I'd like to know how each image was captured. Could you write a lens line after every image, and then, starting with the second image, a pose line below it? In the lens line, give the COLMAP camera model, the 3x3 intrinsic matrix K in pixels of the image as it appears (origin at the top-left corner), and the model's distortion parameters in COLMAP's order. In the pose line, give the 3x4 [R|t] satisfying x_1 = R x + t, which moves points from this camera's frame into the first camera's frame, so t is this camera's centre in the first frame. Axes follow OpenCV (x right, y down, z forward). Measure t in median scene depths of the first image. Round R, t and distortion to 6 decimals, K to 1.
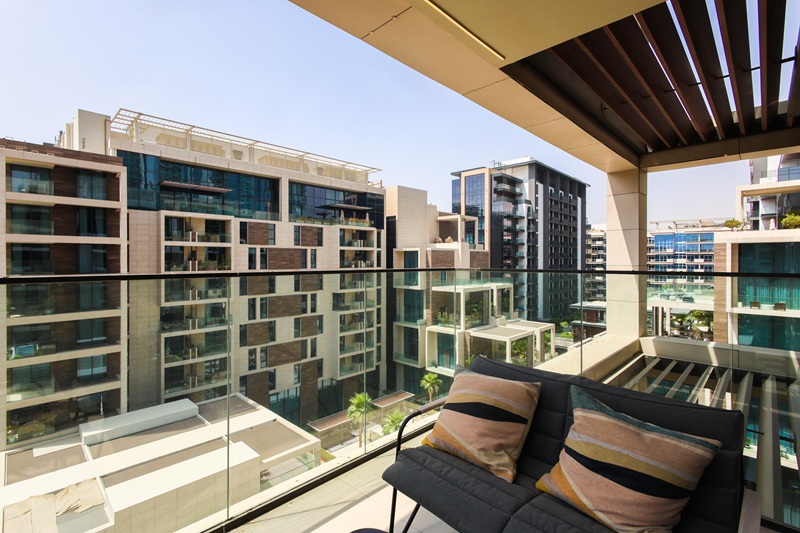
lens RADIAL K [[367.2, 0, 401.0], [0, 367.2, 262.6], [0, 0, 1]] dist [0.005321, 0.002273]
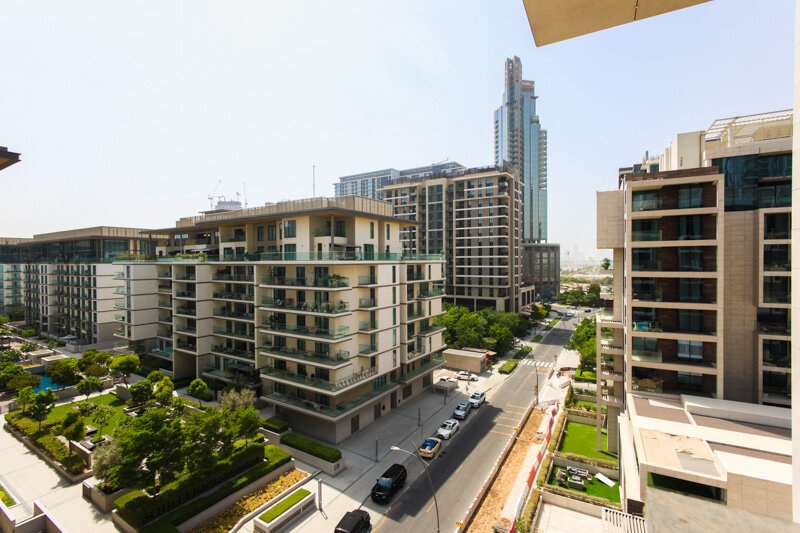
lens RADIAL K [[367.2, 0, 393.3], [0, 367.2, 266.0], [0, 0, 1]] dist [0.005321, 0.002273]
pose [[0.251739, 0.009638, -0.967747, 0.053972], [-0.000354, 0.999951, 0.009866, 0.001139], [0.967795, -0.002141, 0.251730, -0.179474]]
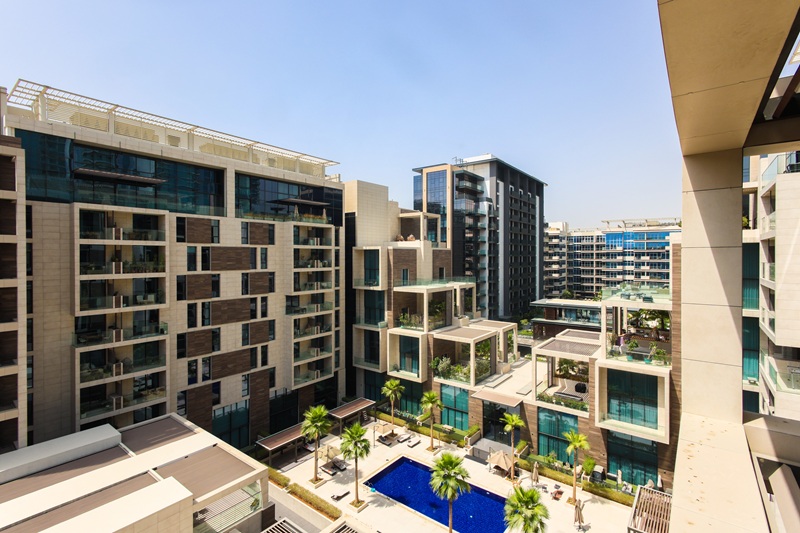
lens RADIAL K [[367.2, 0, 402.6], [0, 367.2, 260.9], [0, 0, 1]] dist [0.005321, 0.002273]
pose [[0.993859, -0.002838, 0.110620, 0.002935], [0.002234, 0.999982, 0.005587, -0.010328], [-0.110634, -0.005306, 0.993847, 0.067632]]
